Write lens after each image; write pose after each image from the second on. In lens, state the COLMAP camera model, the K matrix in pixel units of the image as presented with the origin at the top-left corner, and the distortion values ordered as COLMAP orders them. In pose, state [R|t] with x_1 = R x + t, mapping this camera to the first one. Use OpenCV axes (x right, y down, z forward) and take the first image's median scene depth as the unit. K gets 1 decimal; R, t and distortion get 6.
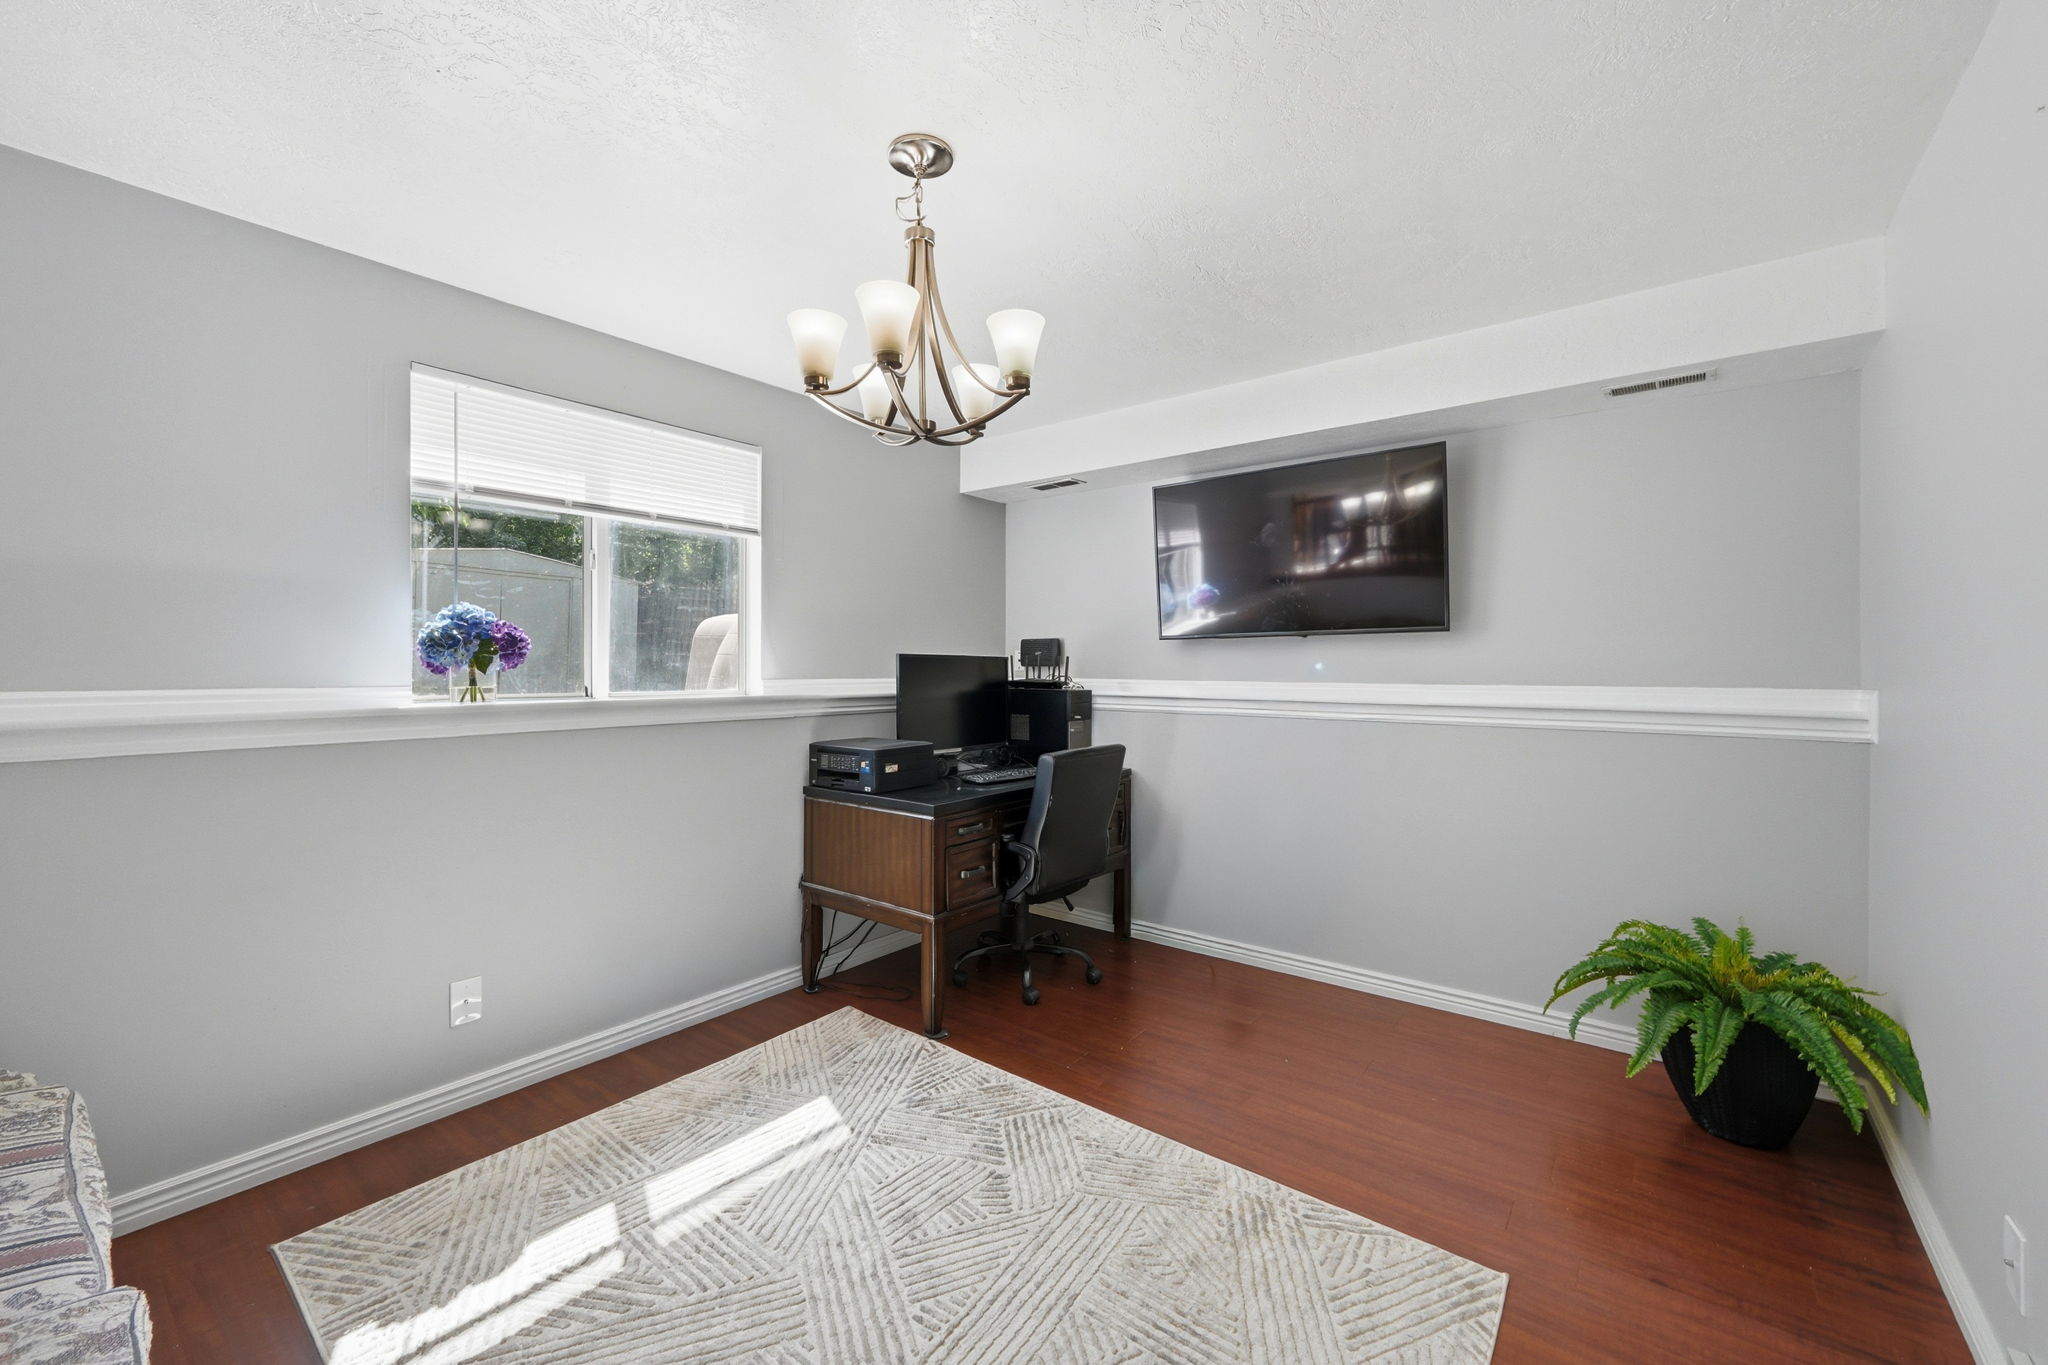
lens RADIAL K [[817.2, 0, 1030.5], [0, 817.2, 673.0], [0, 0, 1]] dist [0.000401, 0.000156]
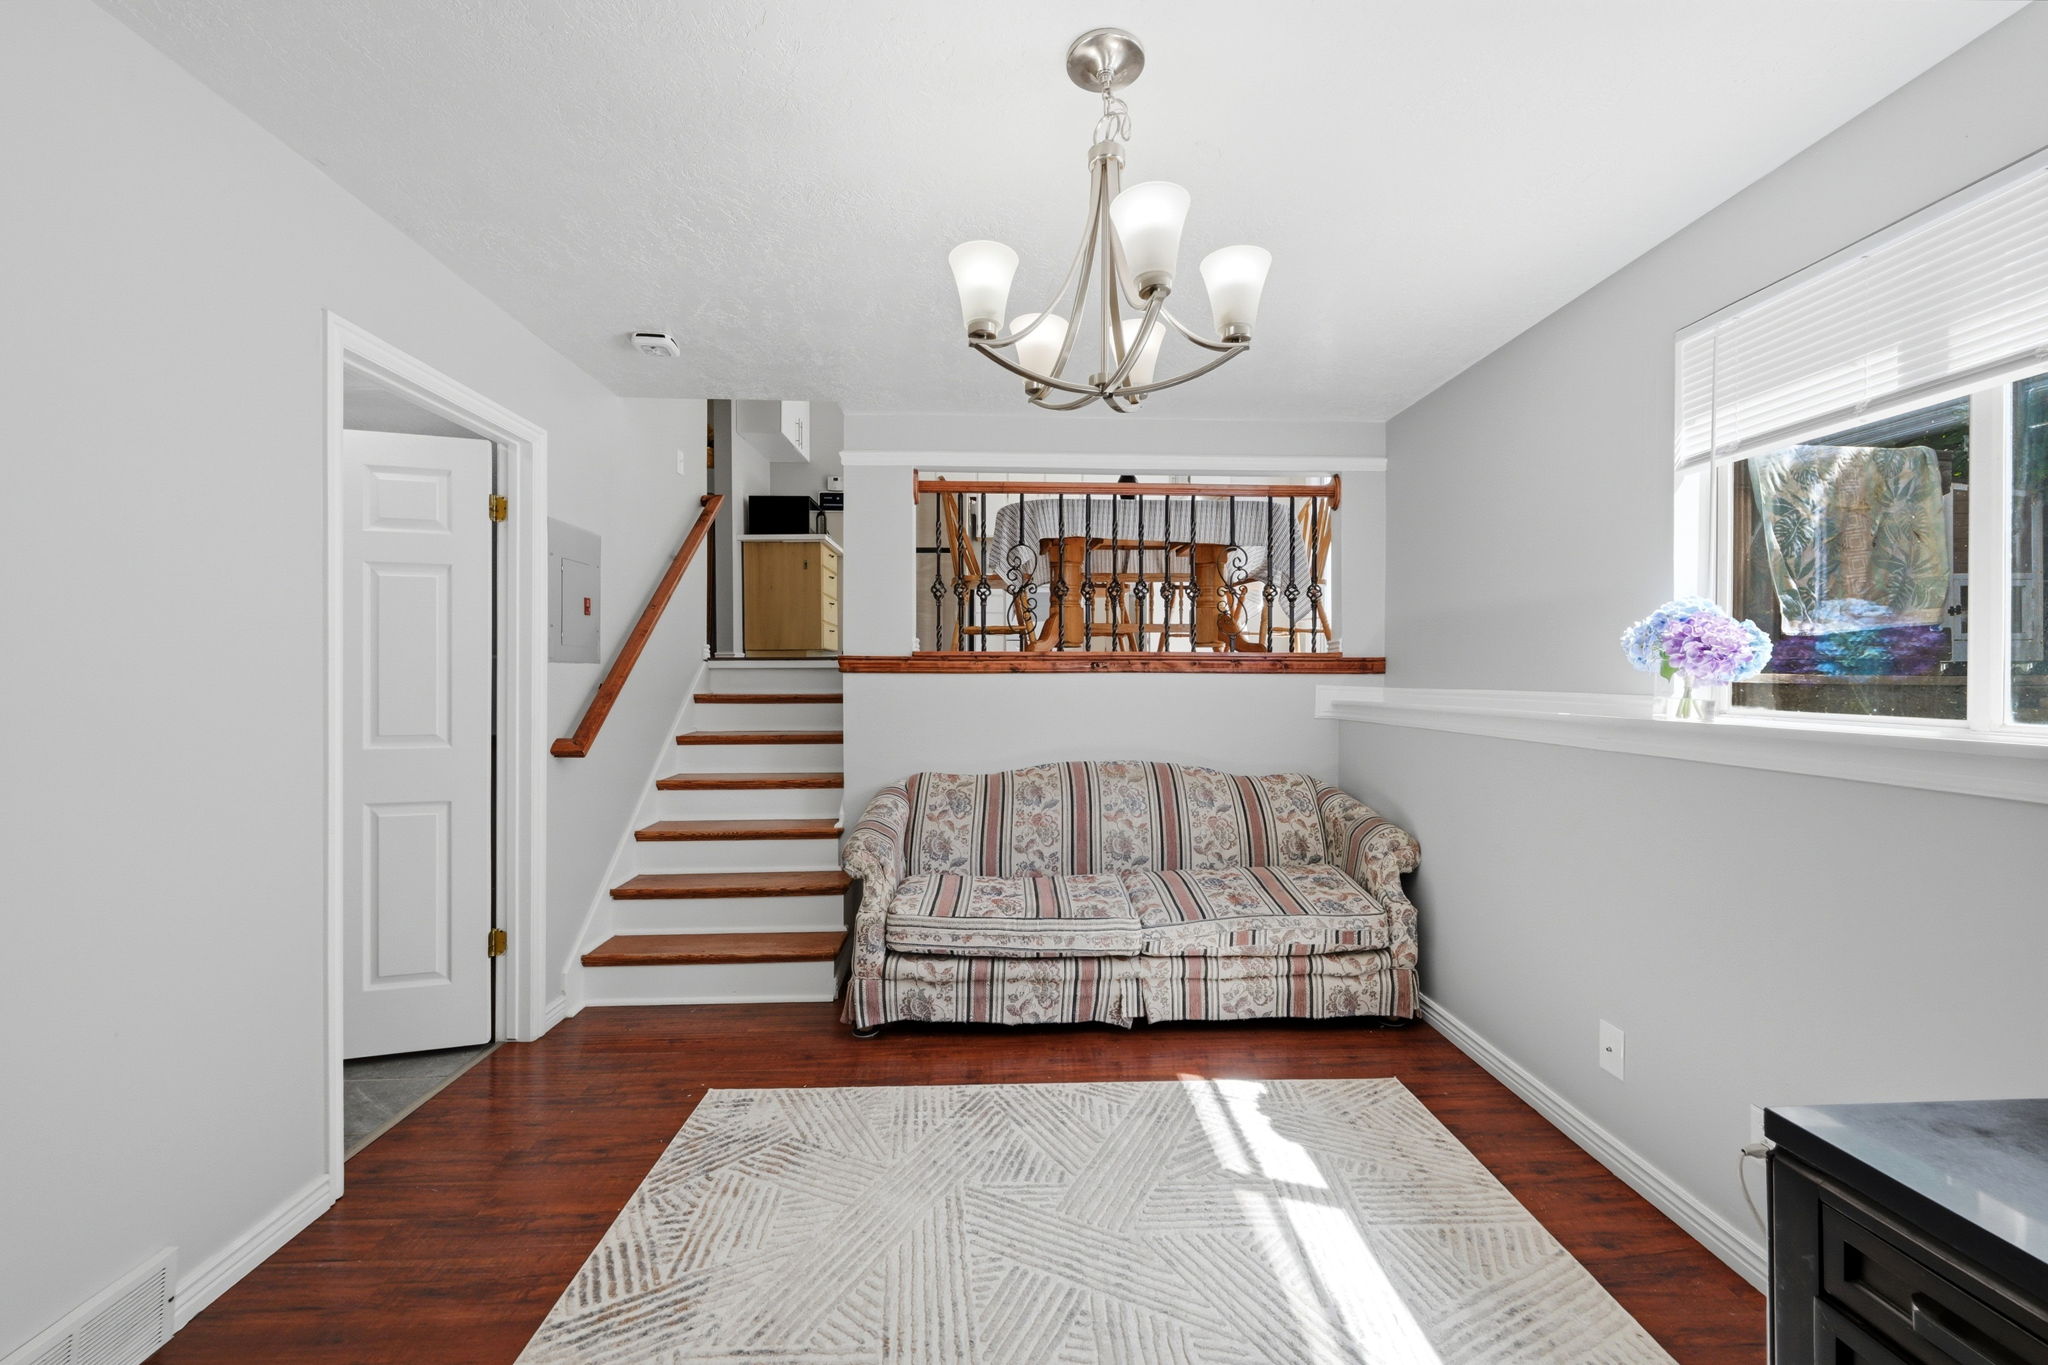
lens RADIAL K [[817.2, 0, 1030.5], [0, 817.2, 673.0], [0, 0, 1]] dist [0.000401, 0.000156]
pose [[-0.758127, -0.003195, -0.652099, 0.486950], [-0.005277, 0.999985, 0.001237, -0.006658], [0.652085, 0.004379, -0.758133, 1.642760]]
